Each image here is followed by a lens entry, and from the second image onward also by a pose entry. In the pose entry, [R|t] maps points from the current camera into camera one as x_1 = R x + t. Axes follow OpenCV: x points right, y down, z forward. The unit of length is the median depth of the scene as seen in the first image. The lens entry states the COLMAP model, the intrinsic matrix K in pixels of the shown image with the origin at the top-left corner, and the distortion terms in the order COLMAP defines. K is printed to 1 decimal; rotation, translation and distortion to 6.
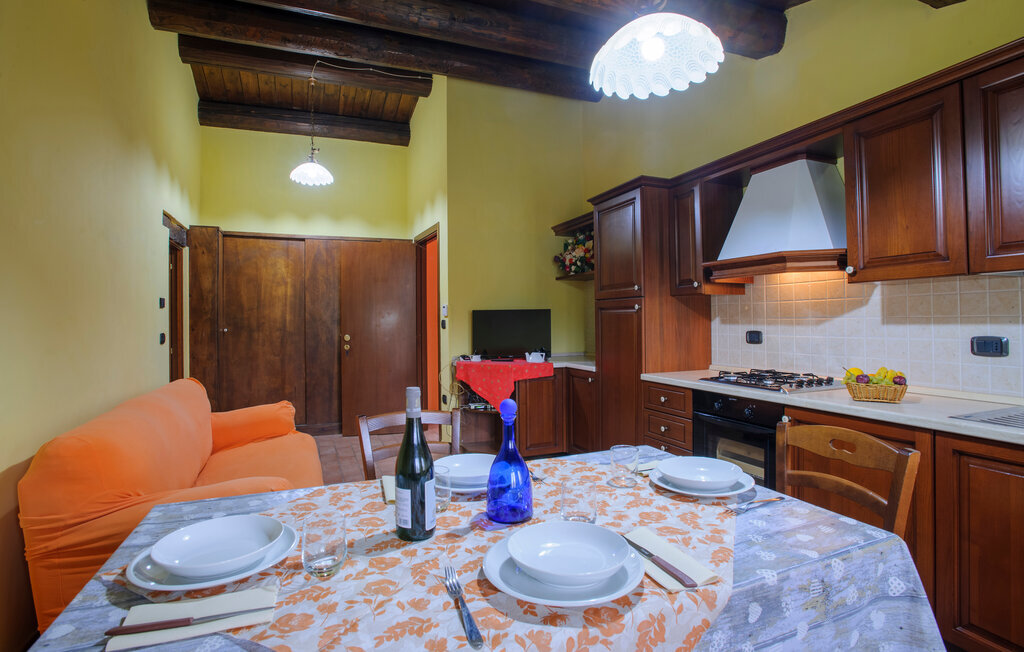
lens RADIAL K [[498.4, 0, 516.0], [0, 498.4, 312.8], [0, 0, 1]] dist [-0.000936, -0.000217]
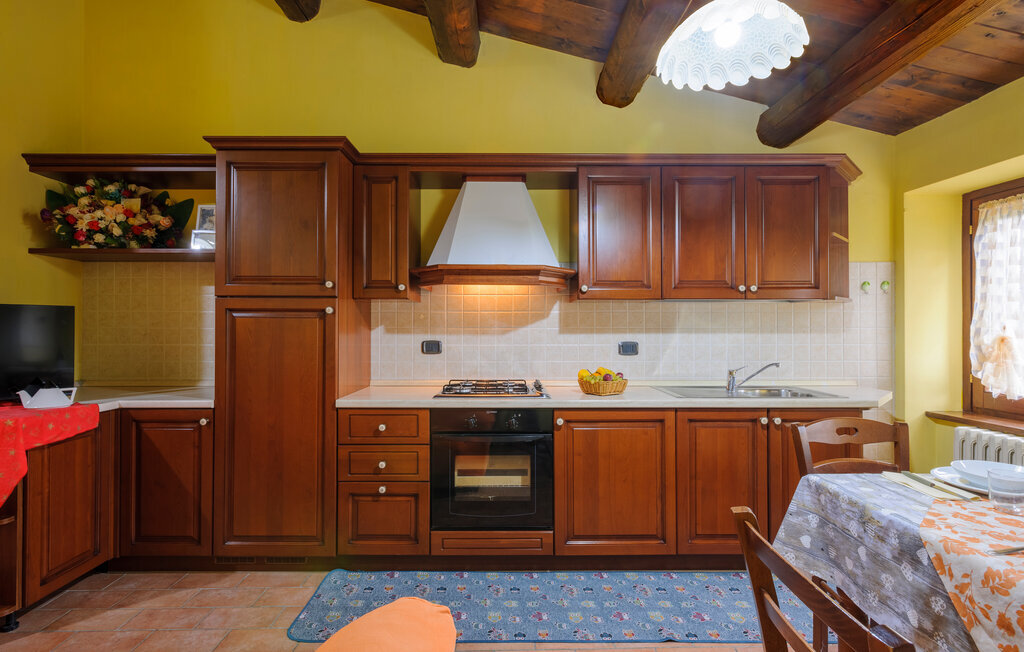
lens RADIAL K [[507.8, 0, 512.0], [0, 507.8, 326.0], [0, 0, 1]] dist [0.000509, 0.000173]
pose [[0.379728, 0.012874, 0.925009, -0.364125], [-0.019859, 0.999786, -0.005763, 0.010265], [-0.924885, -0.016181, 0.379902, 0.473487]]
